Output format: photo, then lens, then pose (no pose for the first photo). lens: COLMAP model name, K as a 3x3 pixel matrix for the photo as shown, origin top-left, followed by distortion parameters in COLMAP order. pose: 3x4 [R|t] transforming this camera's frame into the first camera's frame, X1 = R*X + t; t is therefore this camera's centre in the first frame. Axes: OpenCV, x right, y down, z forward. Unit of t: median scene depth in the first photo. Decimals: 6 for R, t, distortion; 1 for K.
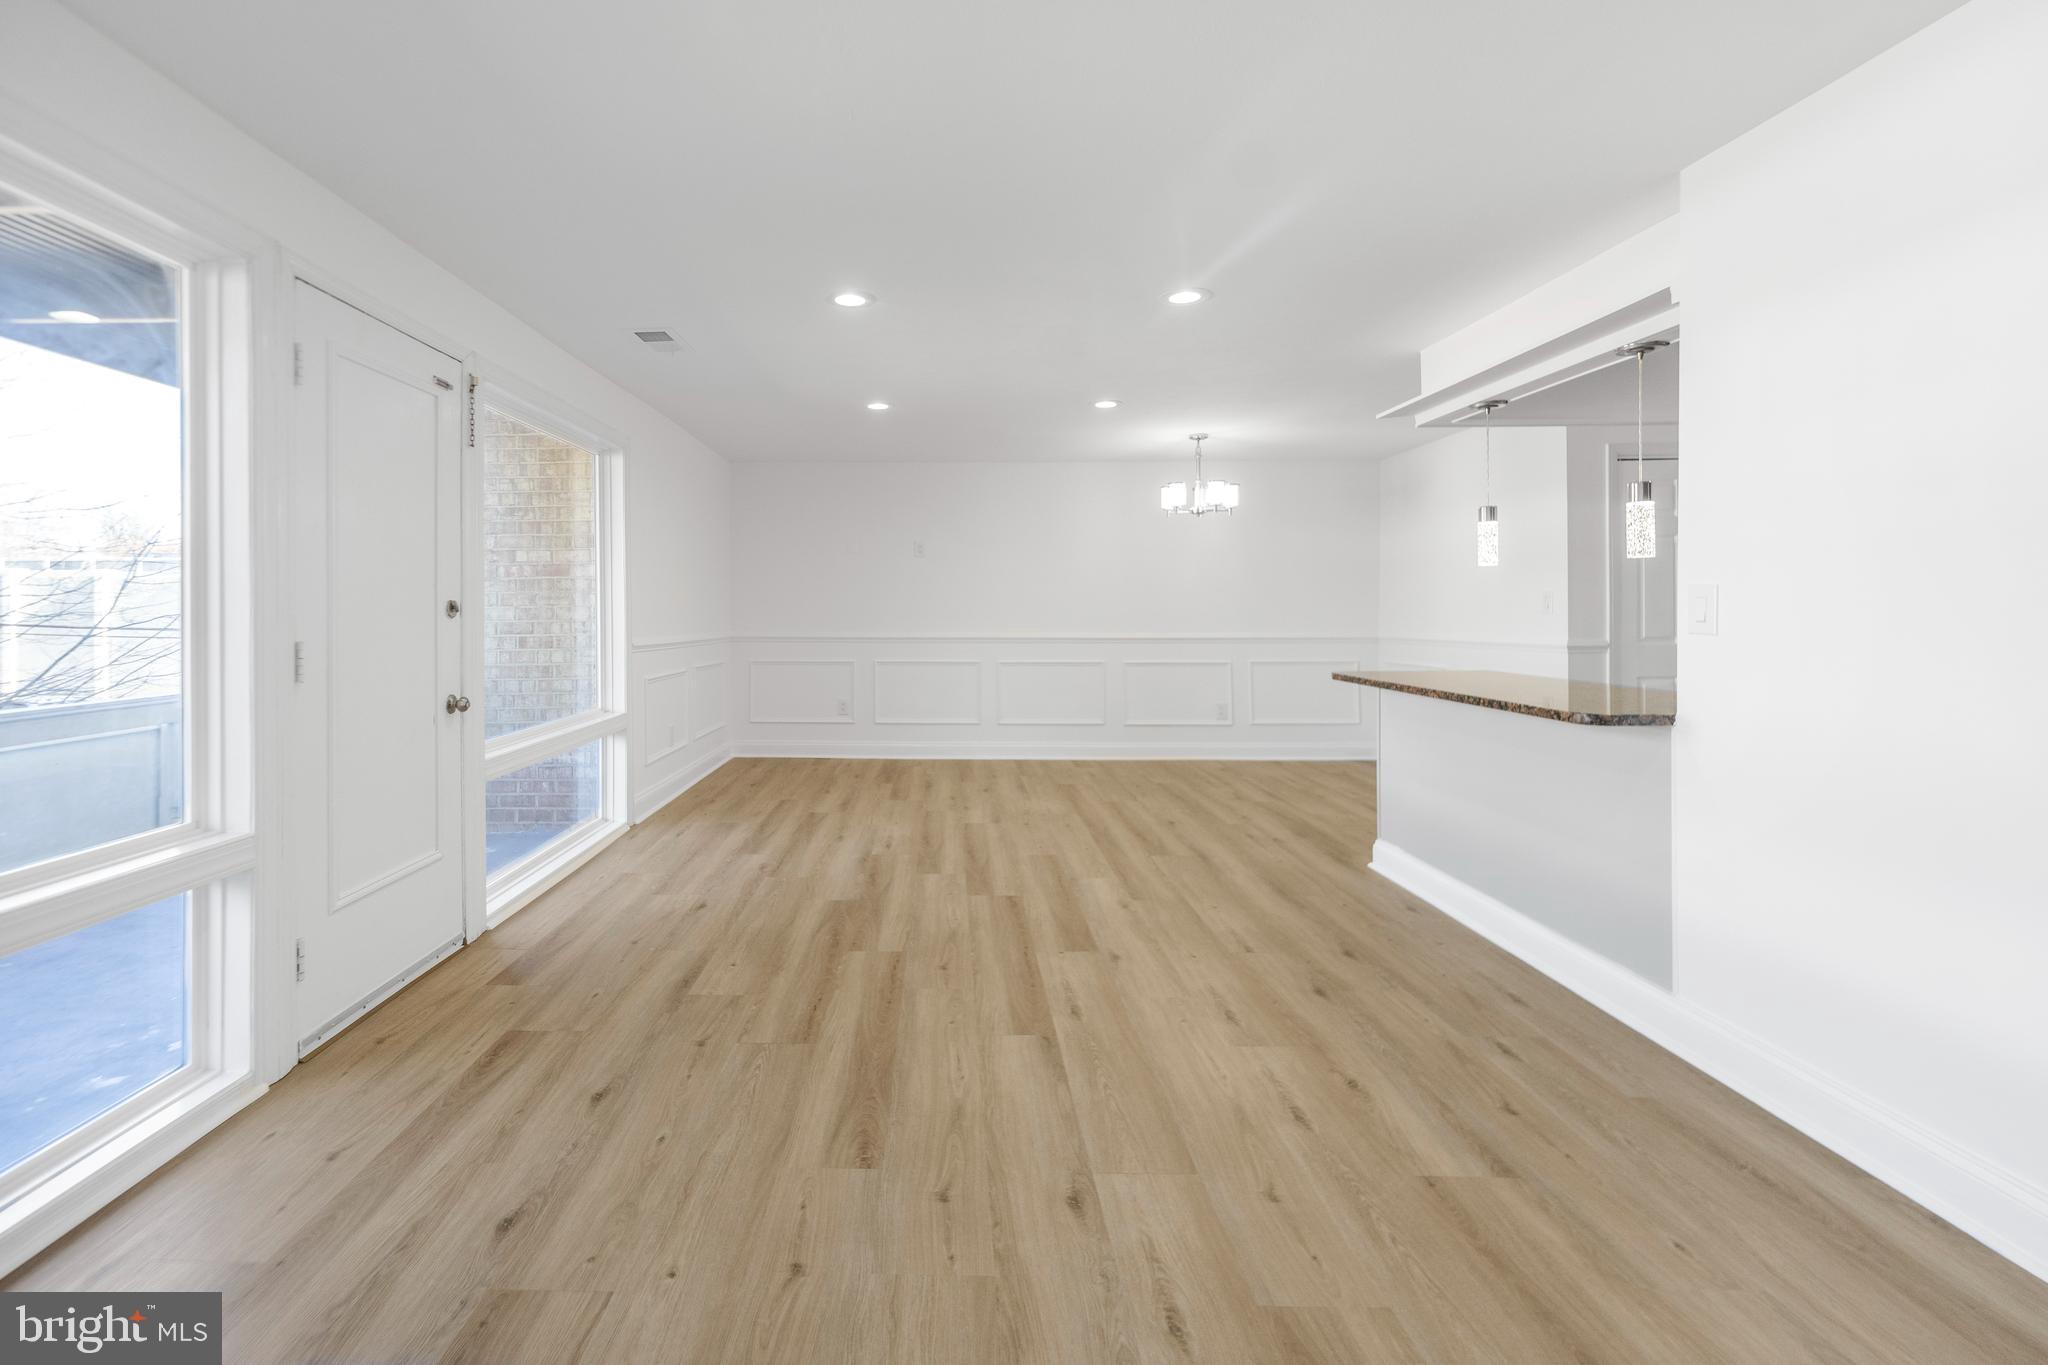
lens RADIAL K [[891.8, 0, 925.7], [0, 891.8, 603.6], [0, 0, 1]] dist [0.003145, -0.000440]
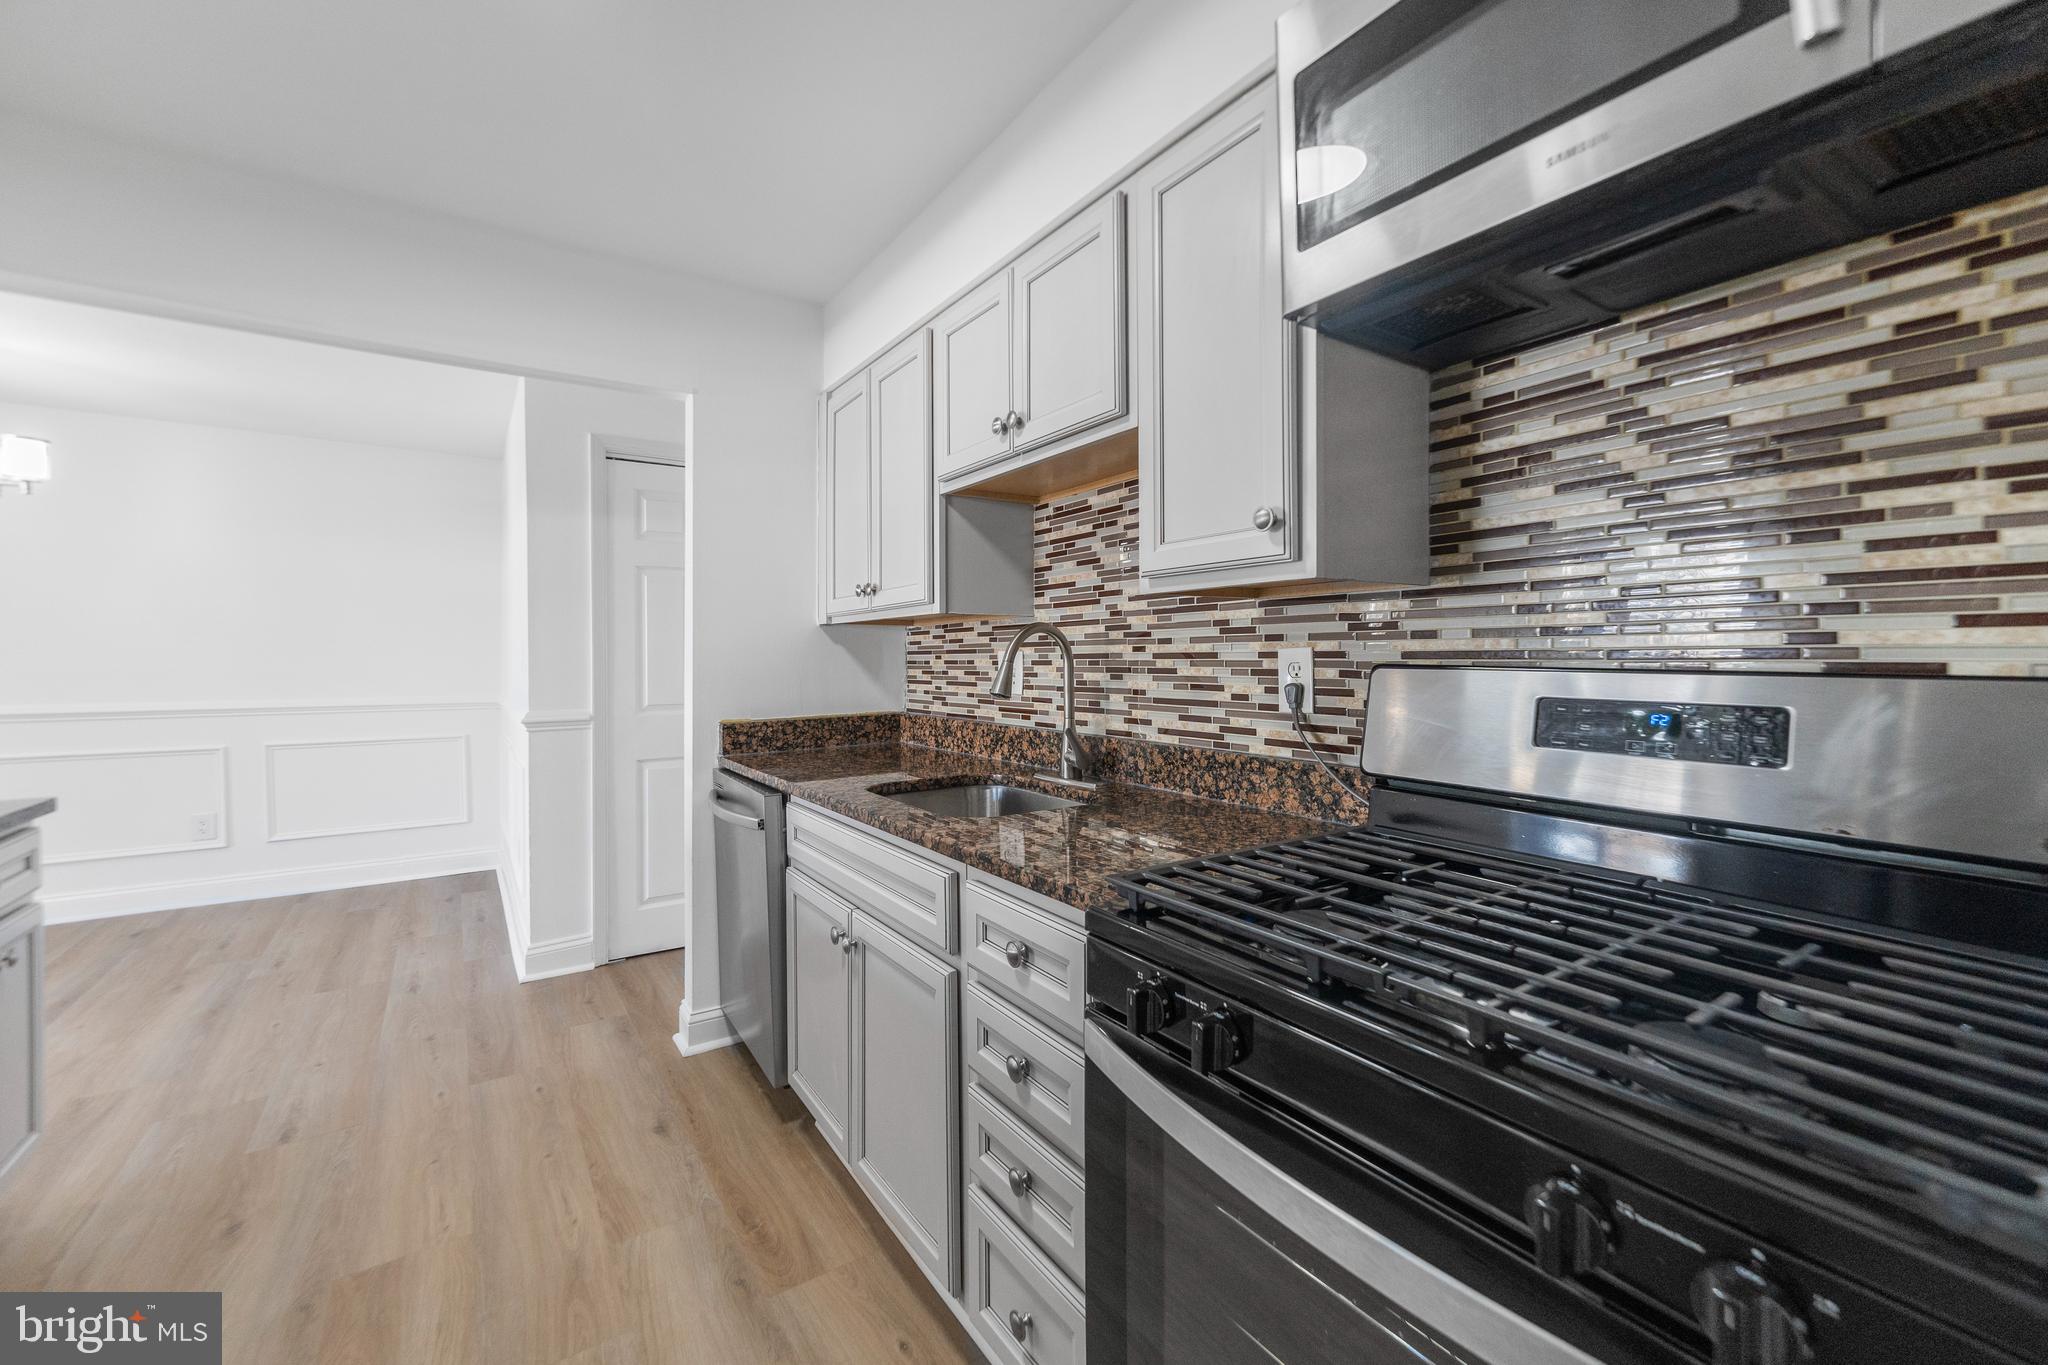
lens RADIAL K [[842.3, 0, 1021.3], [0, 842.3, 656.6], [0, 0, 1]] dist [0.015615, -0.000317]
pose [[0.815503, 0.003565, 0.578741, 1.015741], [-0.007252, 0.999965, 0.004060, -0.012651], [-0.578707, -0.007508, 0.815501, 0.394057]]
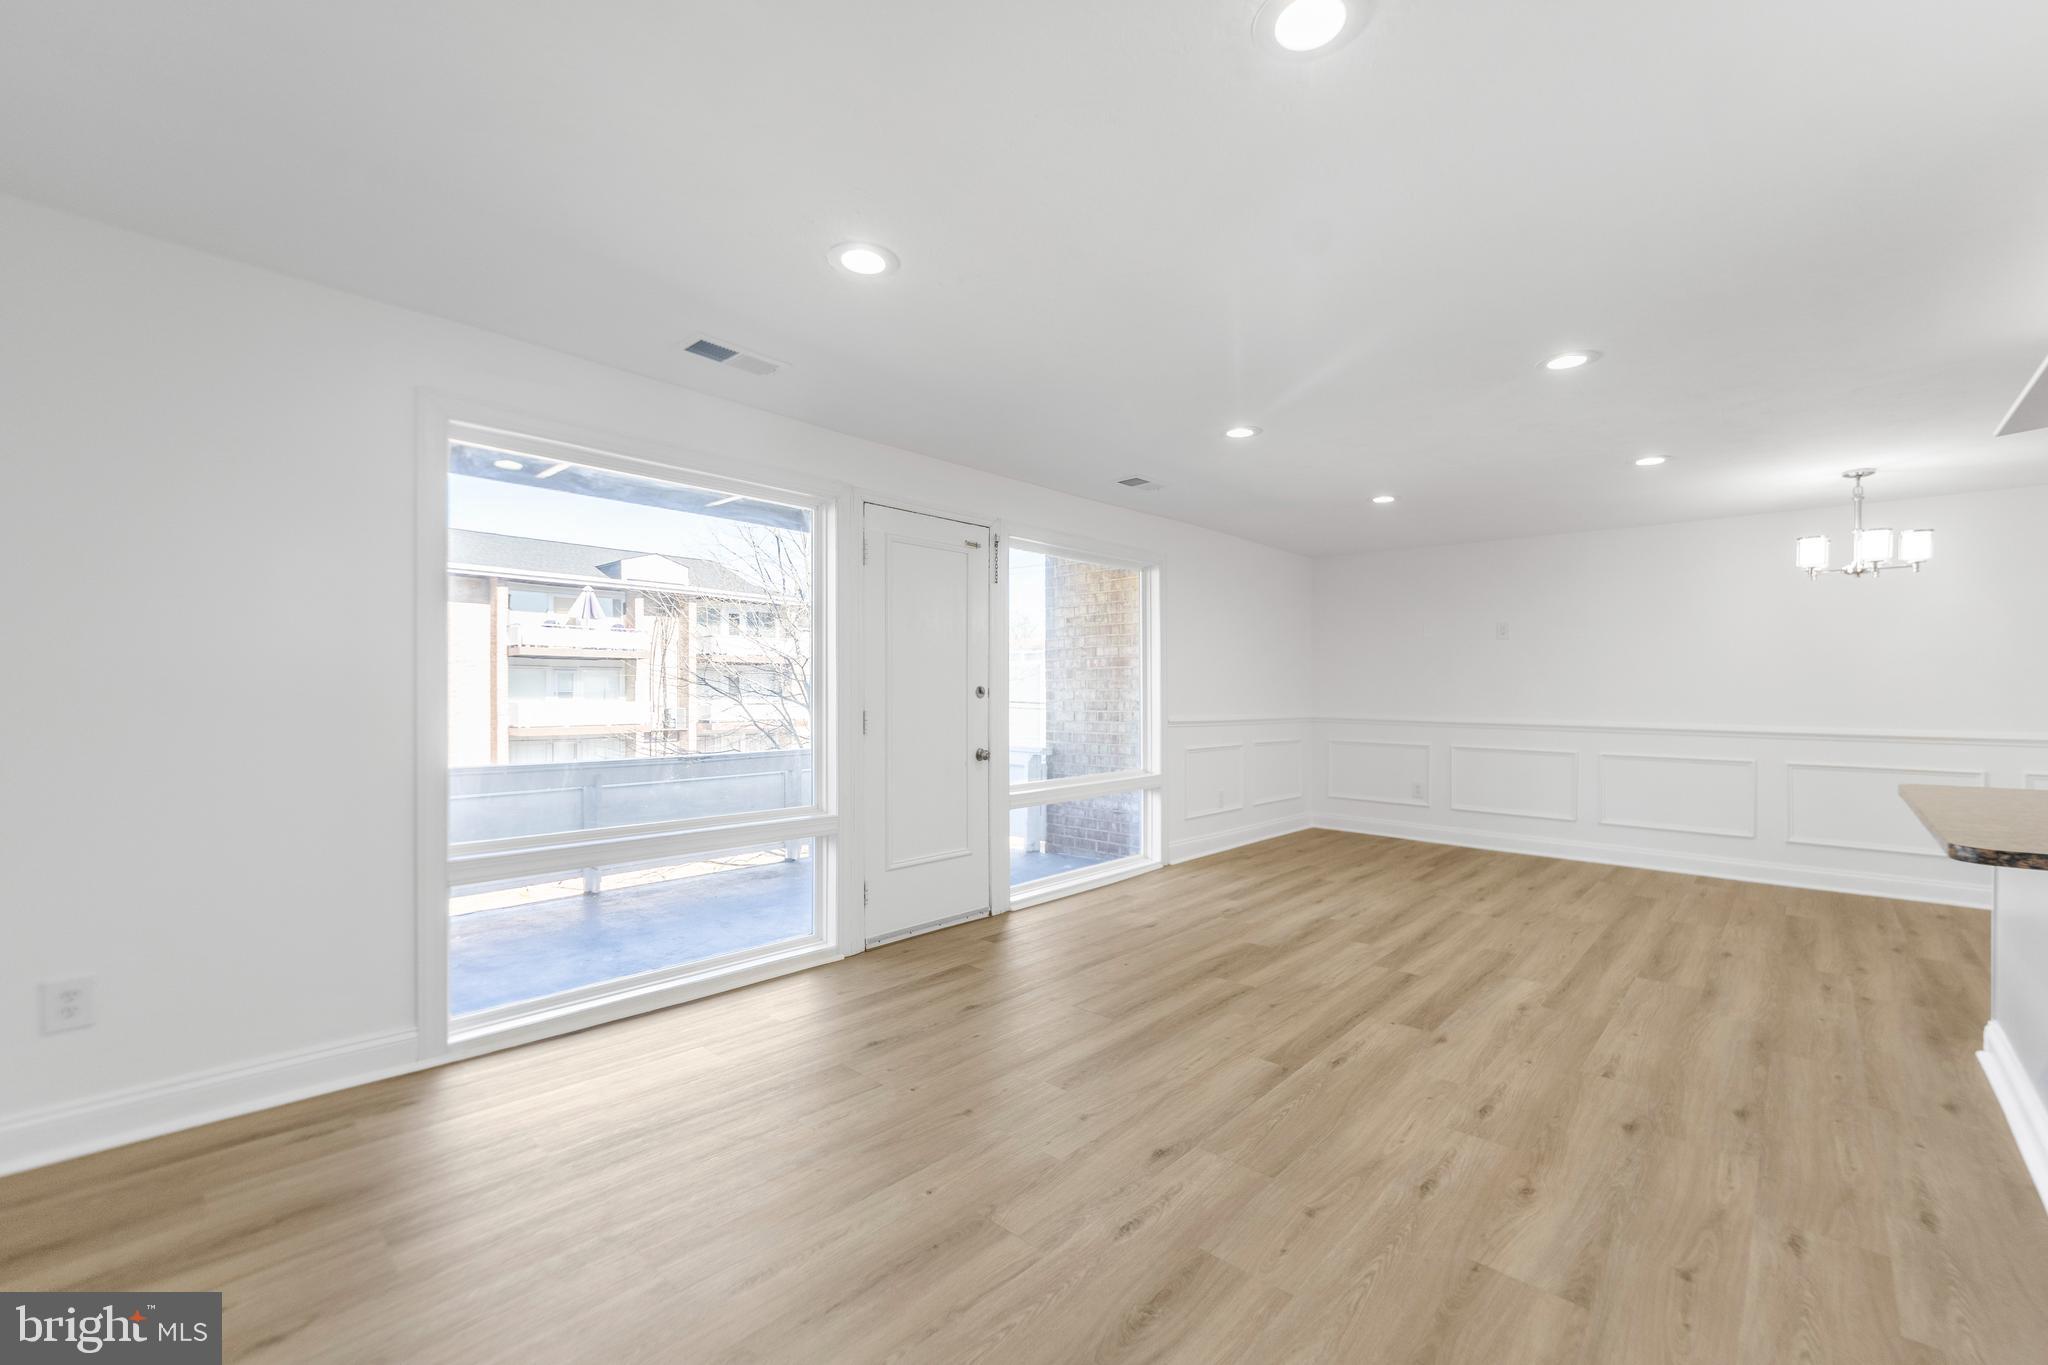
lens RADIAL K [[851.9, 0, 1037.4], [0, 851.9, 688.2], [0, 0, 1]] dist [-0.000341, -0.000101]
pose [[0.756488, 0.004941, -0.653988, 0.480237], [-0.002014, 0.999984, 0.005226, -0.008020], [0.654004, -0.002636, 0.756487, -0.031649]]
